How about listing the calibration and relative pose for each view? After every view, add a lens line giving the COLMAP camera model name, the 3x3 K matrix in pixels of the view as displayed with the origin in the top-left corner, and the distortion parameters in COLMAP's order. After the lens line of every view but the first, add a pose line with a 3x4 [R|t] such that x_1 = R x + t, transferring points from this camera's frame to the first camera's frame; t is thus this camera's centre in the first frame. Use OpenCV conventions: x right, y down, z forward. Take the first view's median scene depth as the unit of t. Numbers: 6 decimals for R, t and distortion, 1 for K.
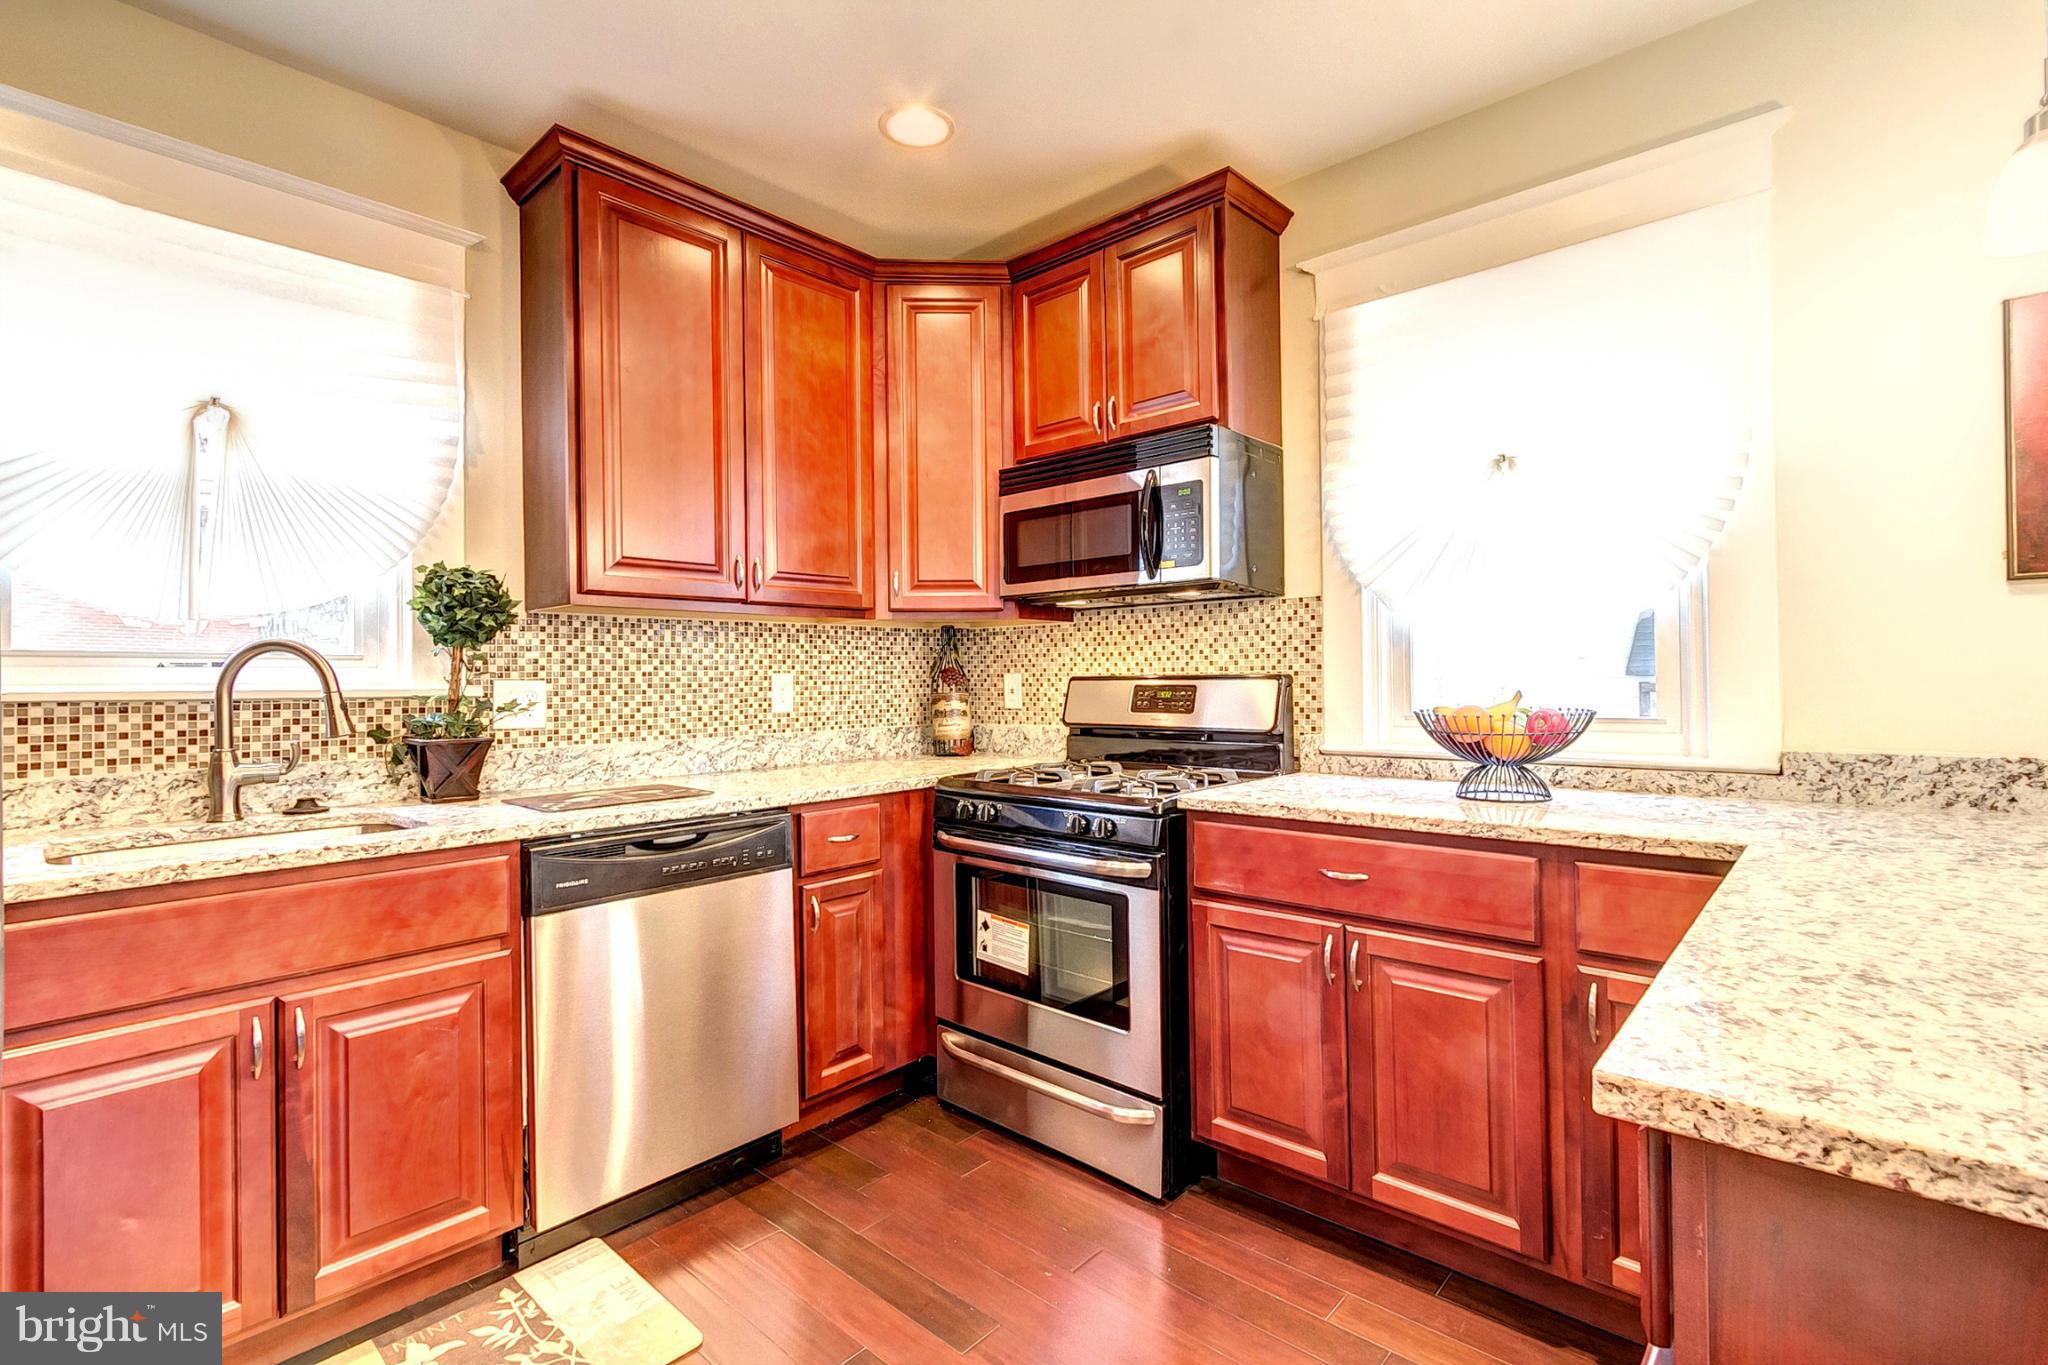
lens RADIAL K [[926.6, 0, 1027.1], [0, 926.6, 673.8], [0, 0, 1]] dist [0.005211, -0.001832]
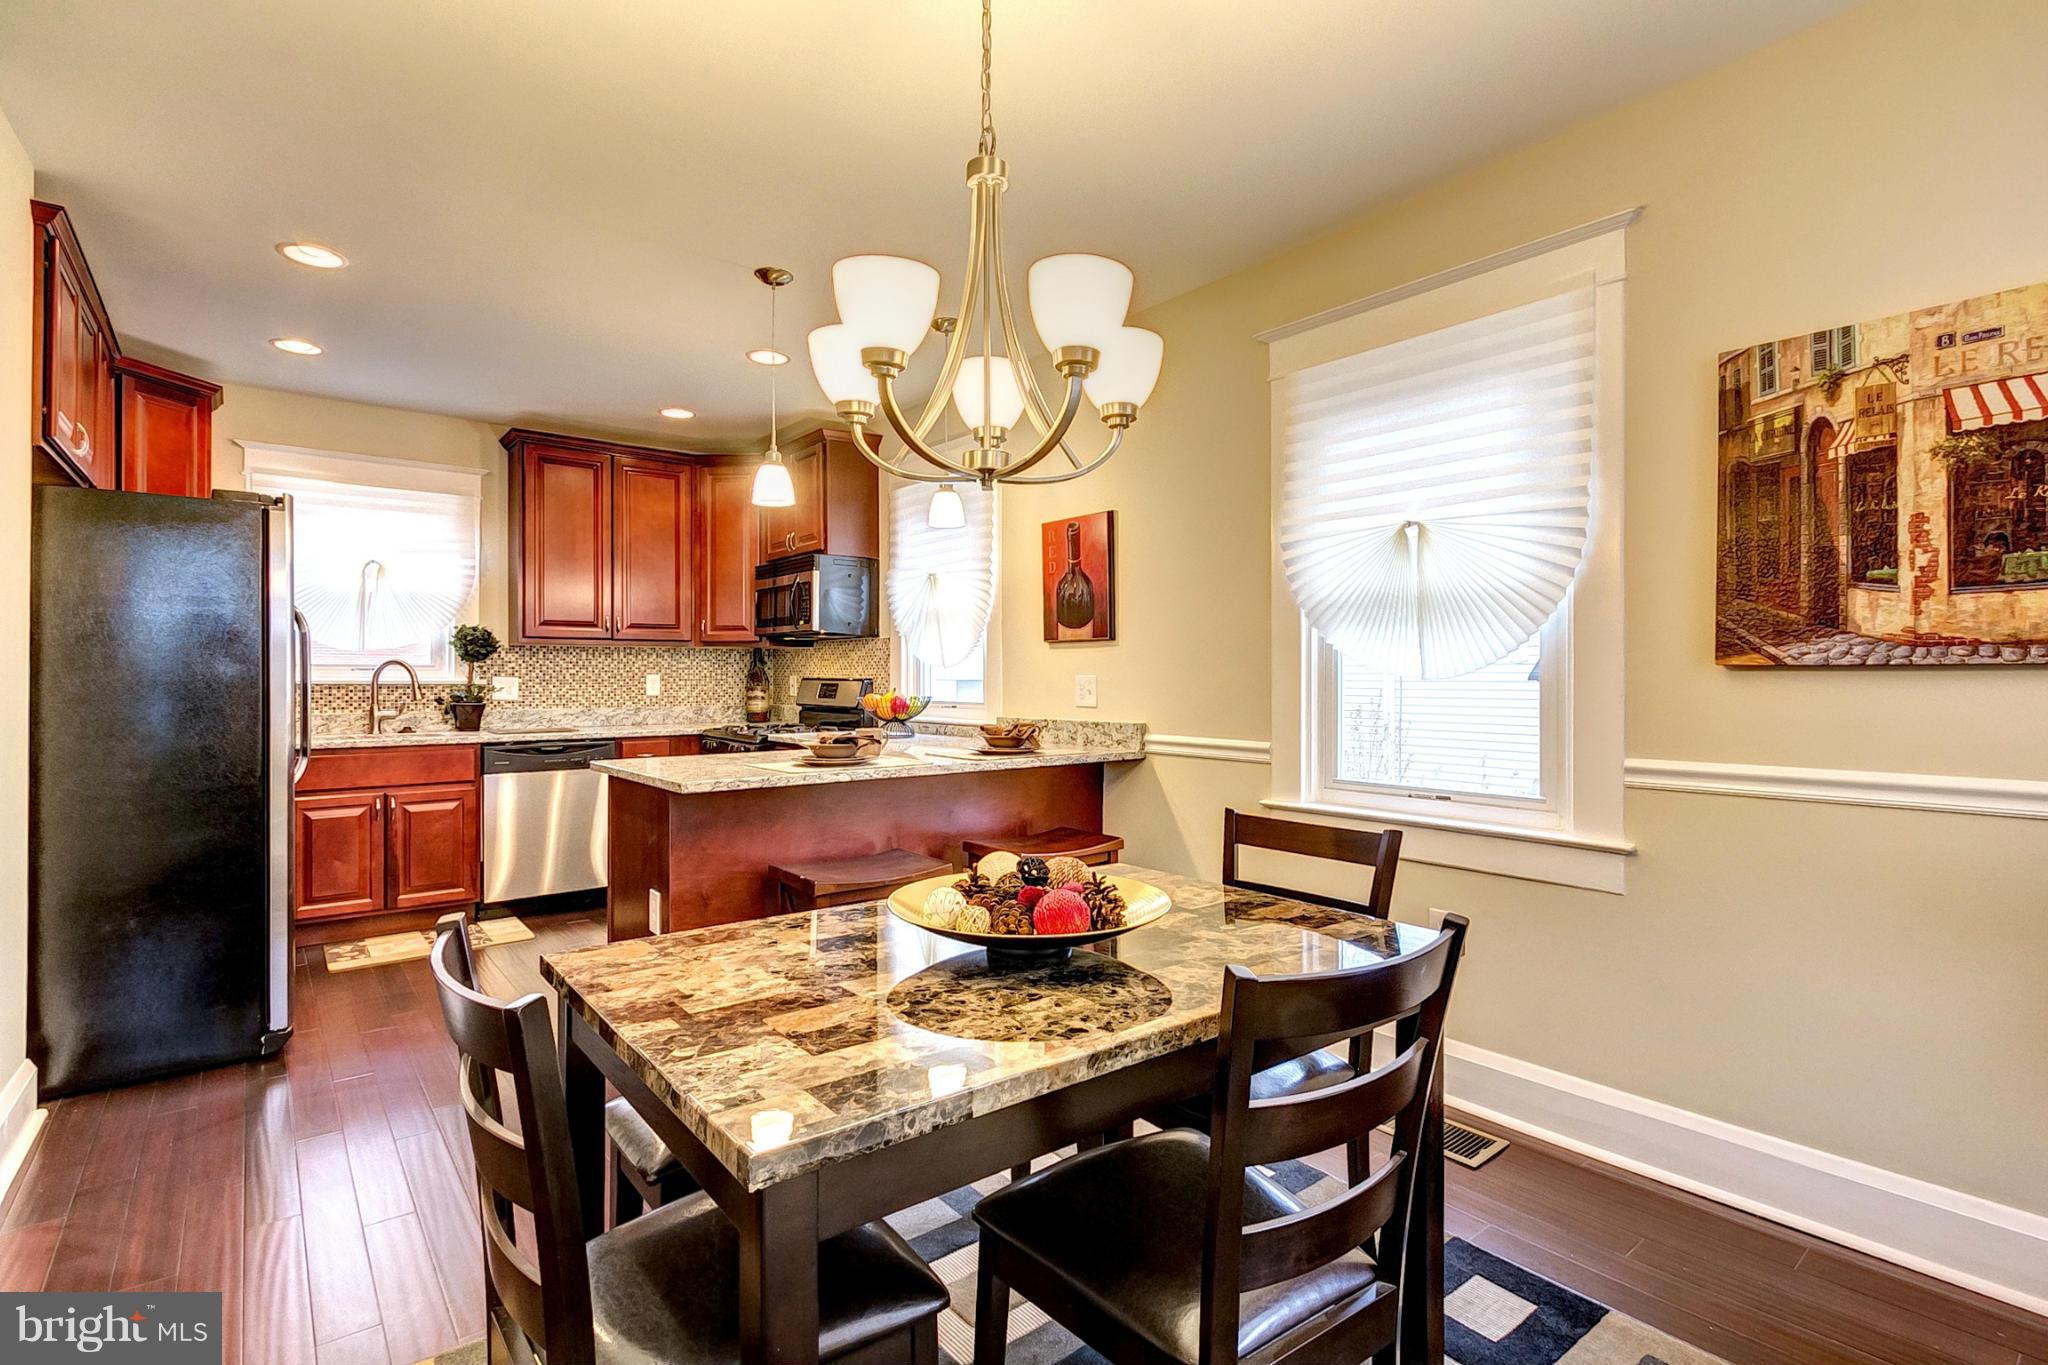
lens RADIAL K [[957.7, 0, 1029.8], [0, 957.7, 669.0], [0, 0, 1]] dist [0.012217, -0.005907]
pose [[0.987483, 0.010892, -0.157347, 0.935358], [-0.010865, 0.999940, 0.001033, -0.025279], [0.157348, 0.000689, 0.987543, -0.929507]]
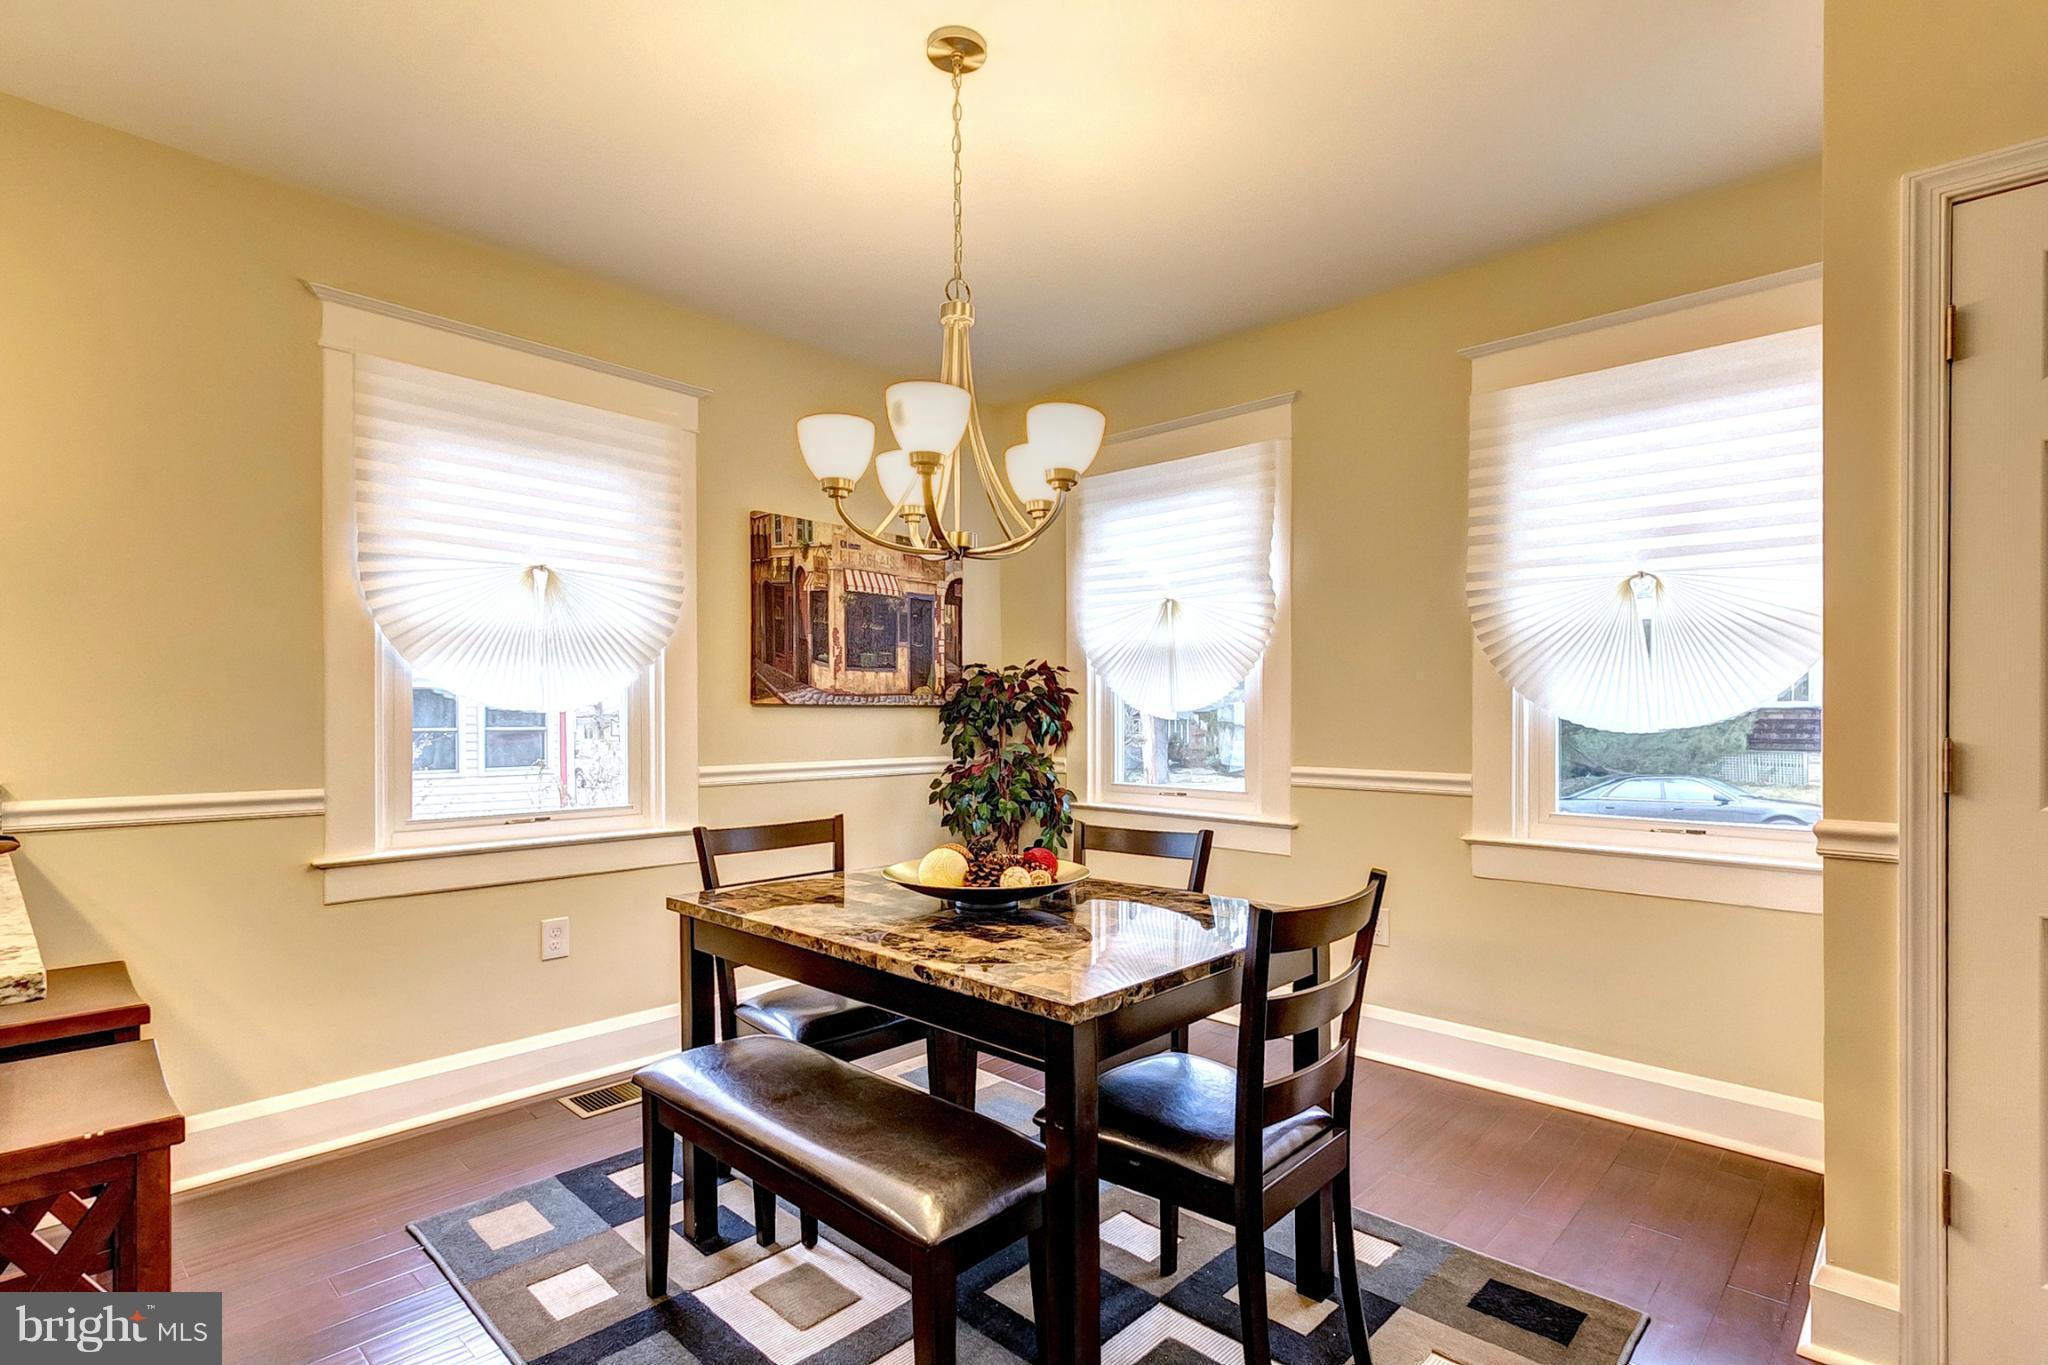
lens RADIAL K [[957.7, 0, 1033.7], [0, 957.7, 718.8], [0, 0, 1]] dist [0.012217, -0.005907]
pose [[0.033747, 0.008110, 0.999397, 0.047468], [-0.008980, 0.999929, -0.007811, -0.005509], [-0.999390, -0.008711, 0.033818, -0.437425]]
